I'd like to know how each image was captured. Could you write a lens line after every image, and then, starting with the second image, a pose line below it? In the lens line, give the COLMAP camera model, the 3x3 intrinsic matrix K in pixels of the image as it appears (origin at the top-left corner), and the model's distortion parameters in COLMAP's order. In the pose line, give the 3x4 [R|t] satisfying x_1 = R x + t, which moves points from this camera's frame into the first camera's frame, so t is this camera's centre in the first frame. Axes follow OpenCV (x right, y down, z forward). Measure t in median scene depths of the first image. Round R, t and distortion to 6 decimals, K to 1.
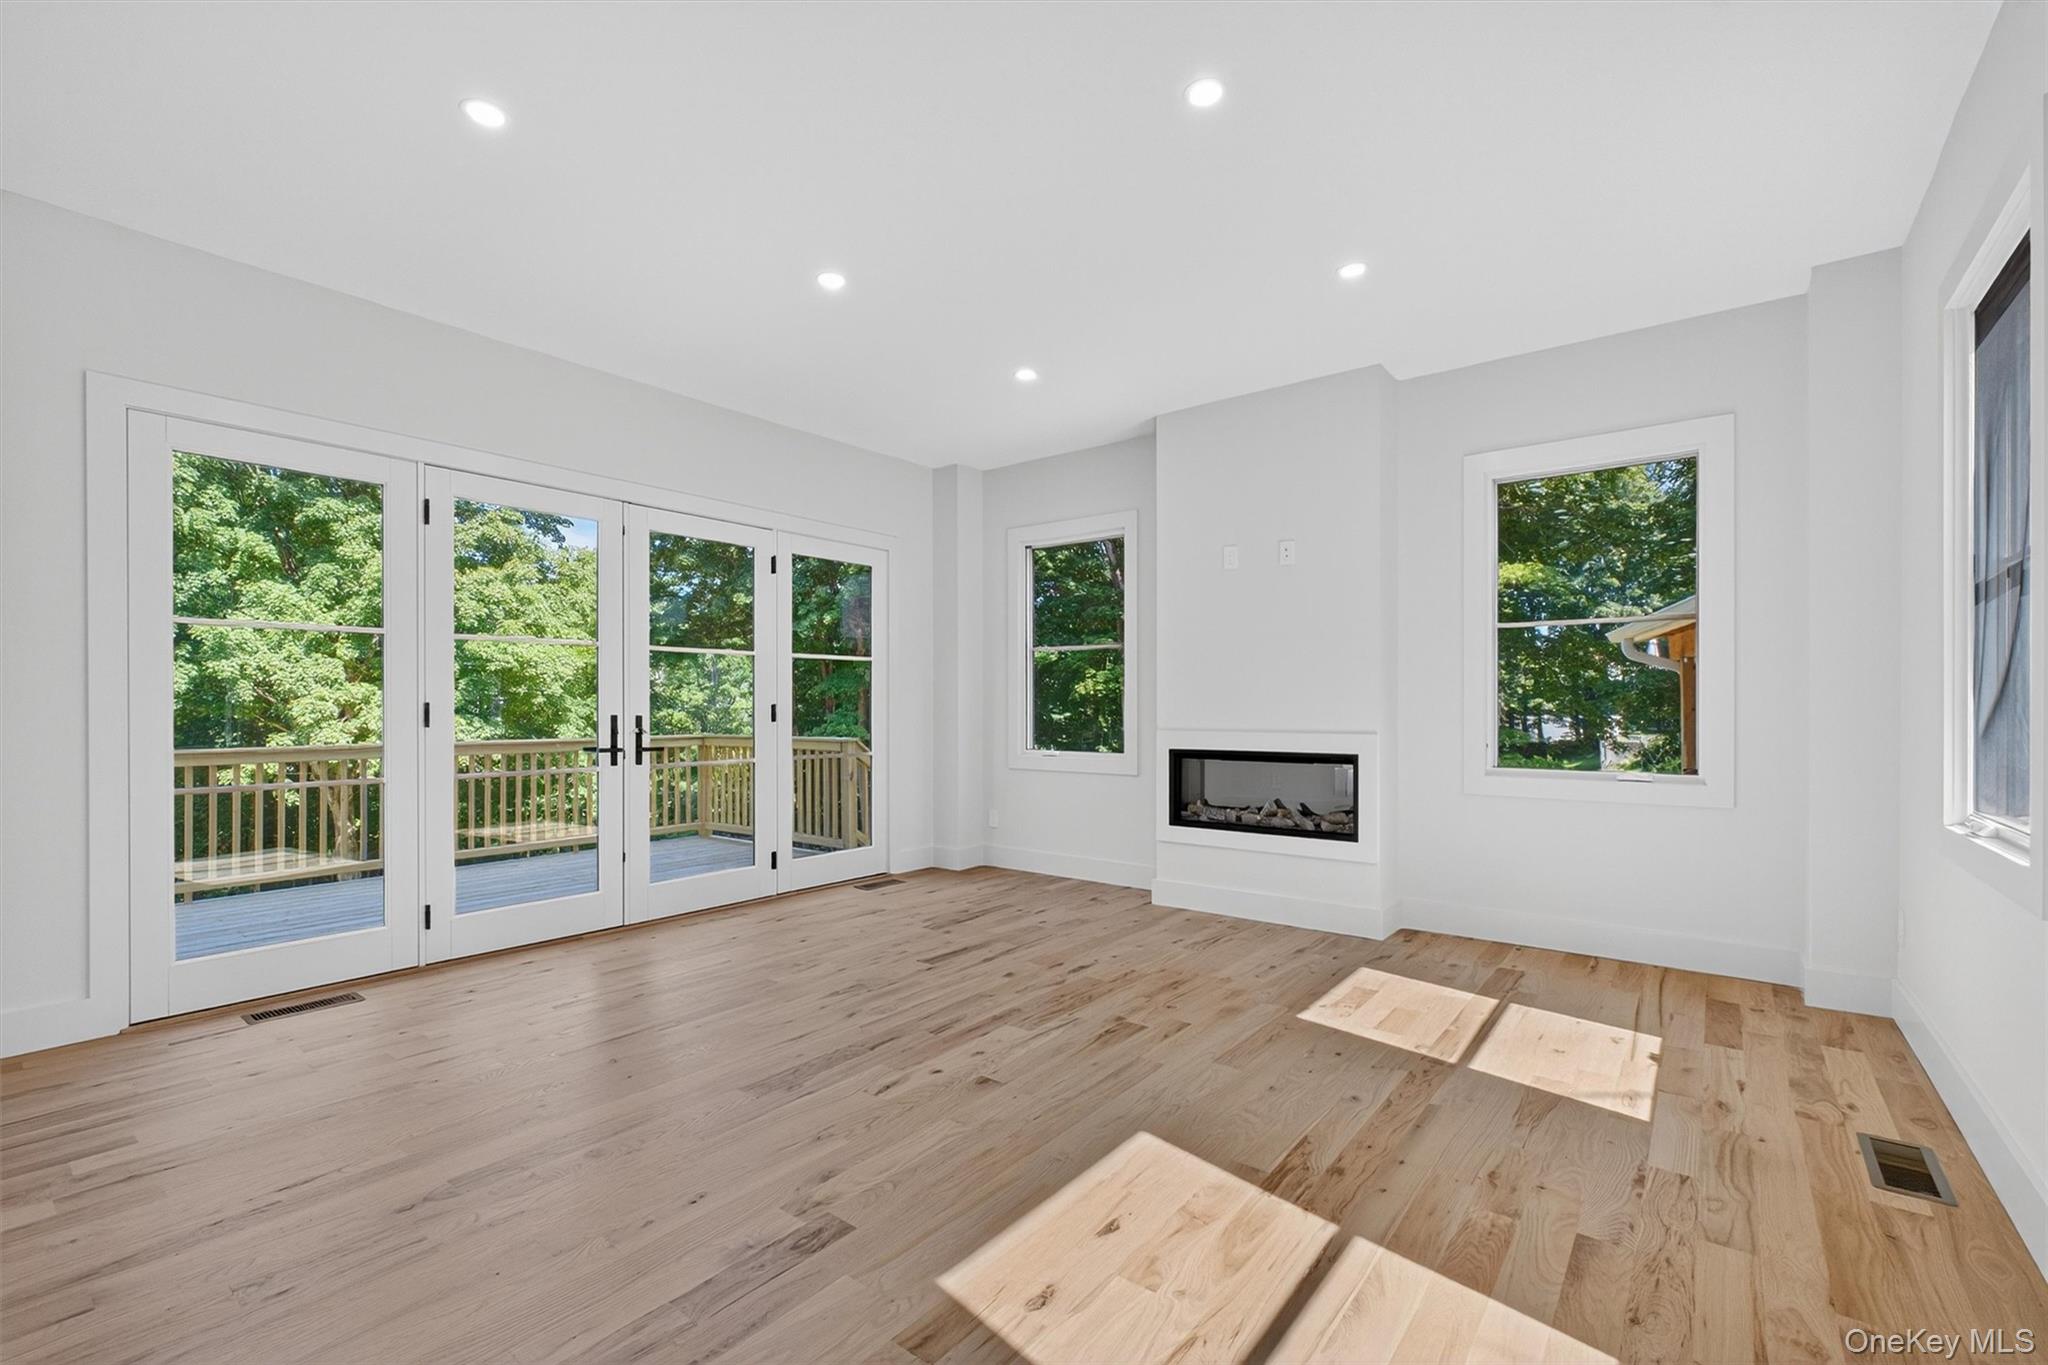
lens RADIAL K [[884.1, 0, 1021.4], [0, 884.1, 707.0], [0, 0, 1]] dist [0.000438, -0.000101]
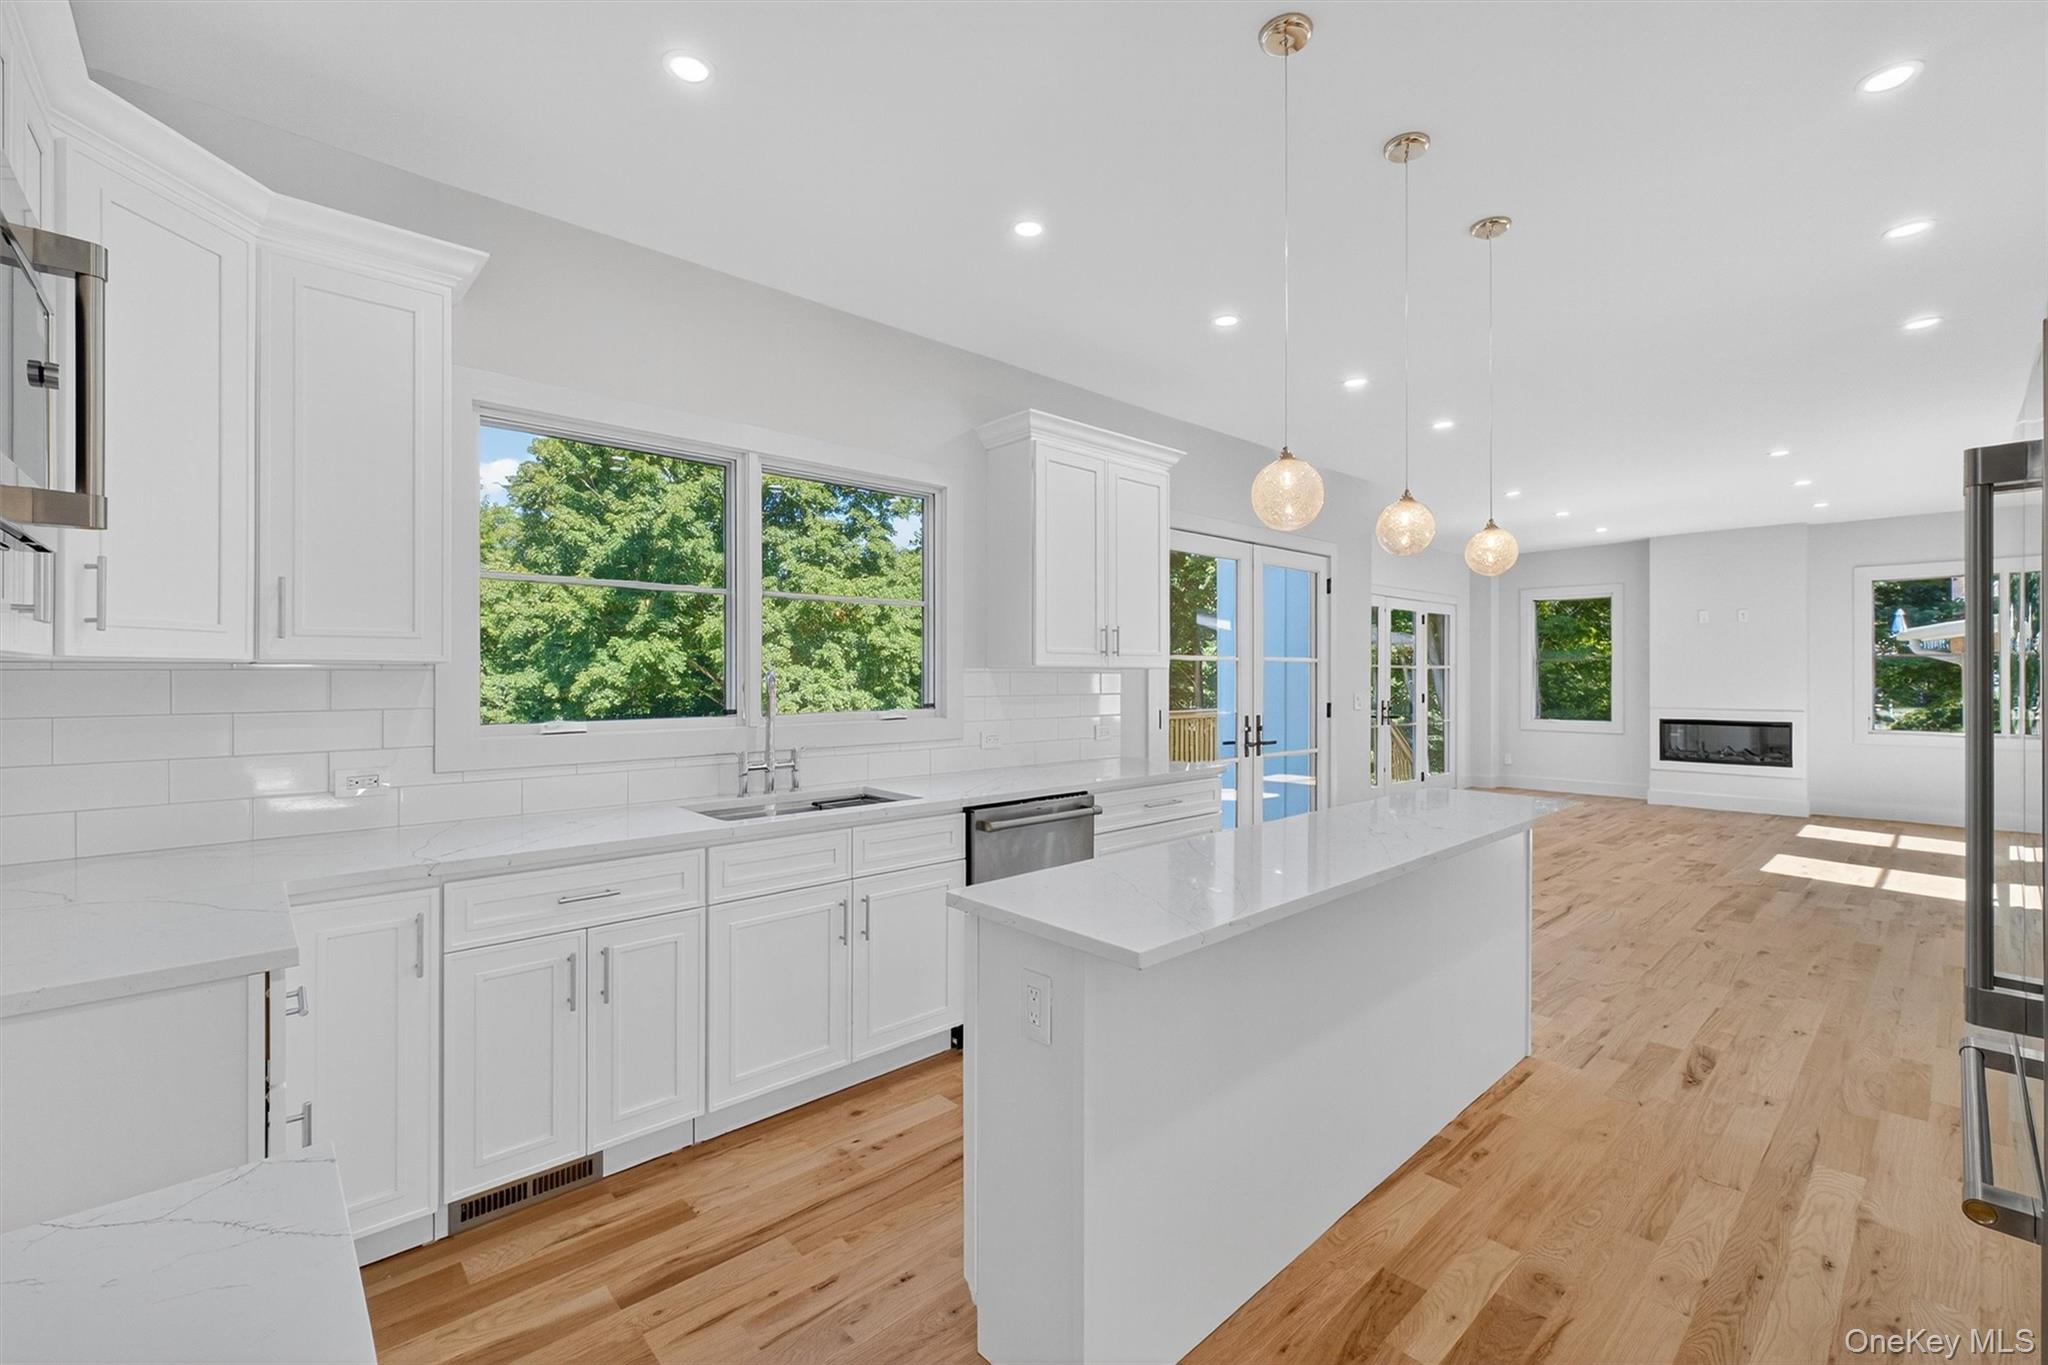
lens RADIAL K [[862.1, 0, 1022.3], [0, 862.1, 676.0], [0, 0, 1]] dist [-0.018274, -0.000067]
pose [[0.987940, -0.000685, -0.154836, -0.840164], [0.000679, 1.000000, -0.000090, -0.040464], [0.154836, -0.000017, 0.987940, -0.925725]]
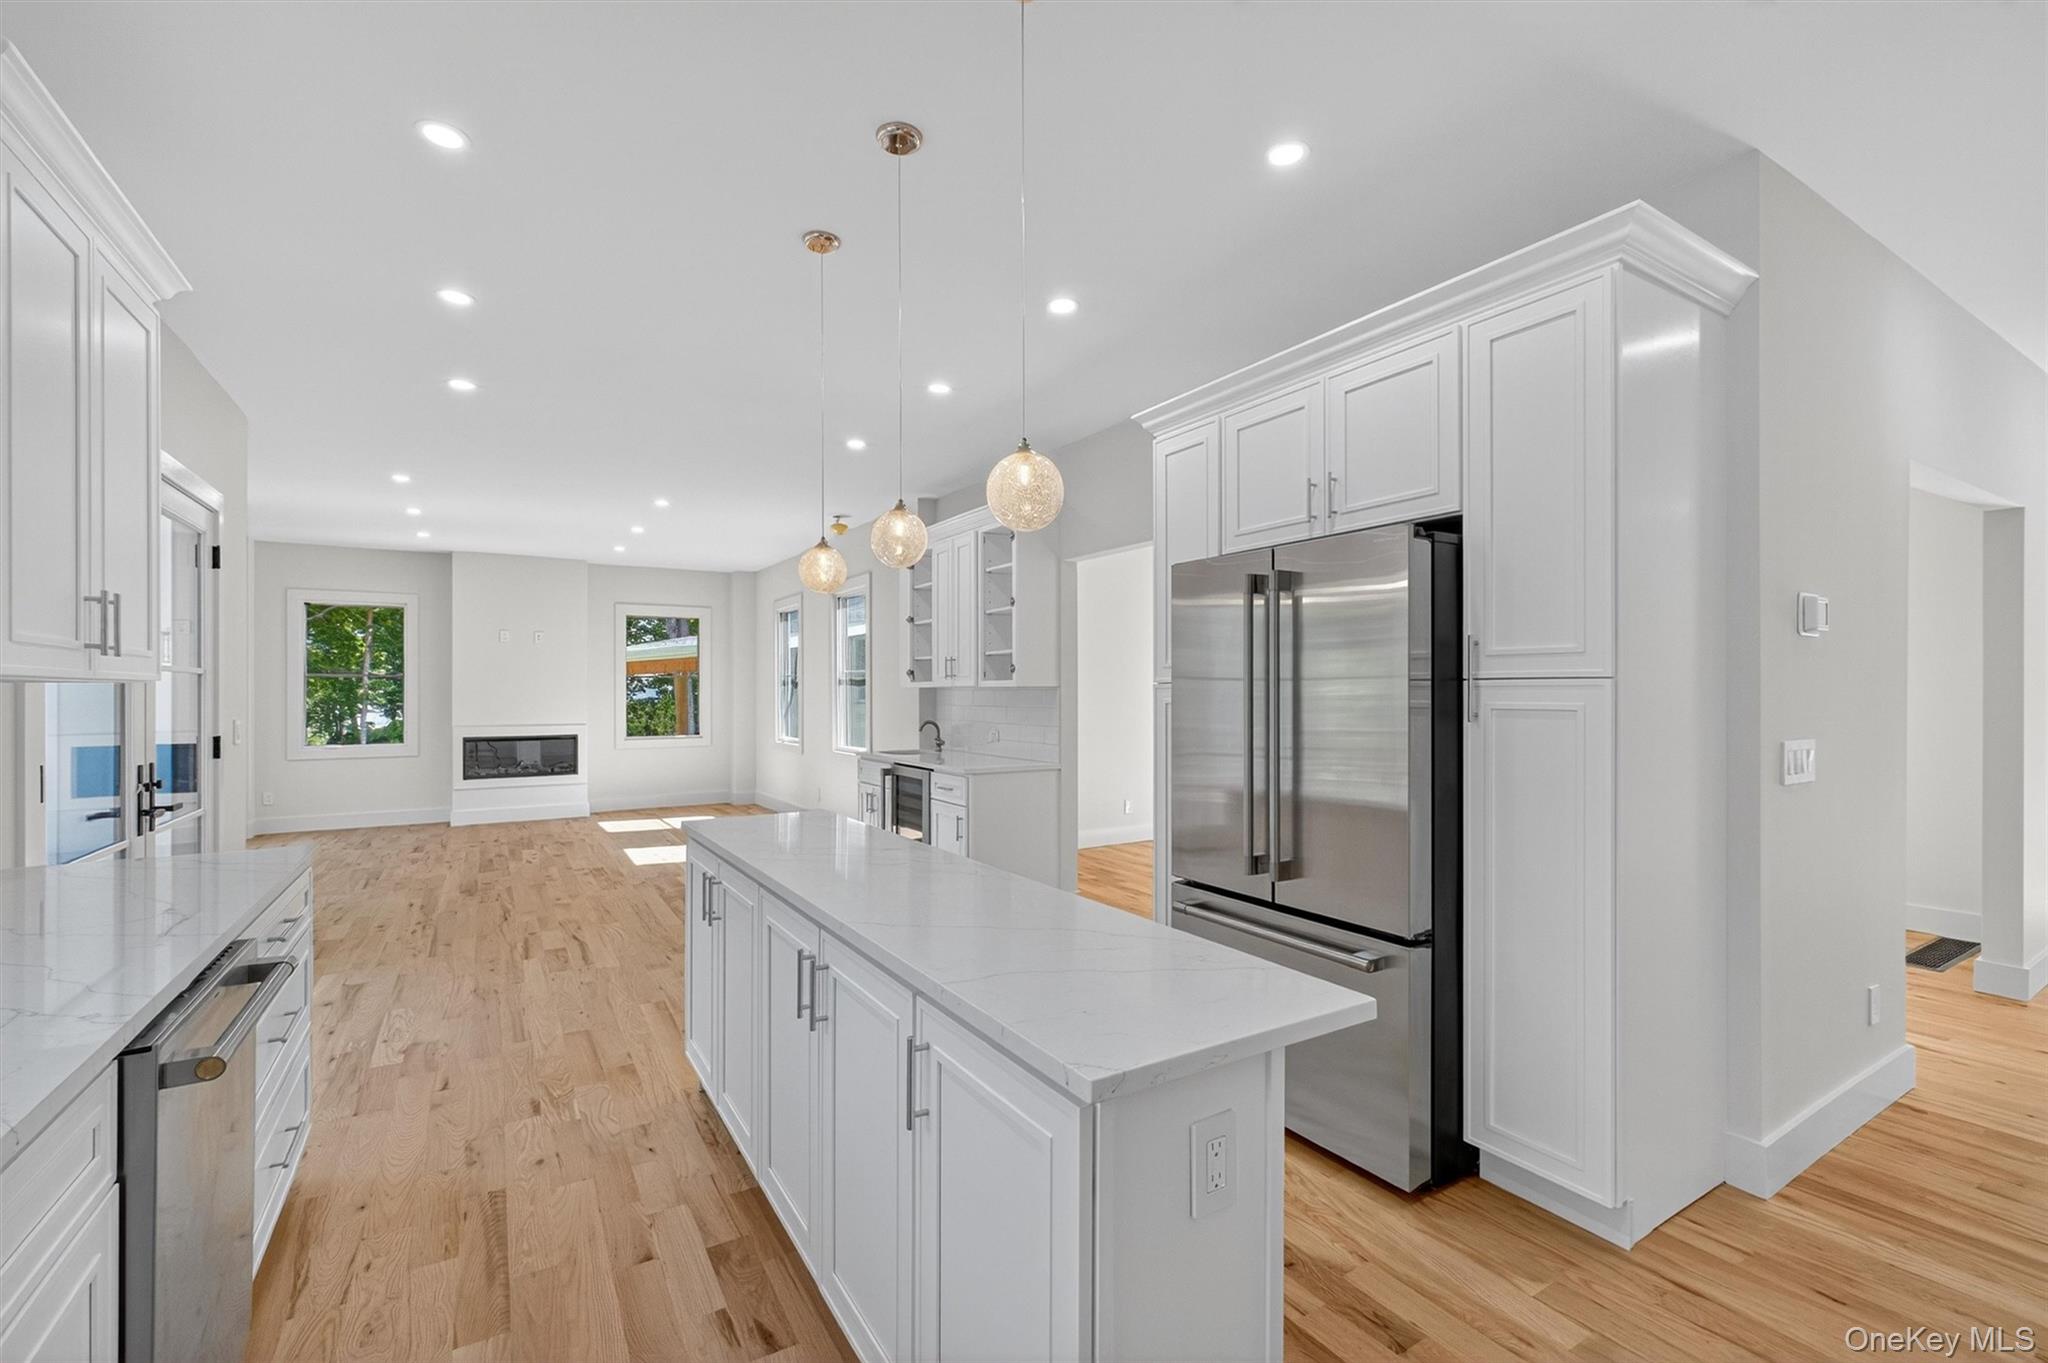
lens RADIAL K [[878.3, 0, 1024.0], [0, 878.3, 681.5], [0, 0, 1]] dist [0.000863, -0.000285]
pose [[0.342320, 0.010626, 0.939523, -1.087907], [0.000841, 0.999932, -0.011615, -0.042788], [-0.939583, 0.004767, 0.342288, -0.665646]]
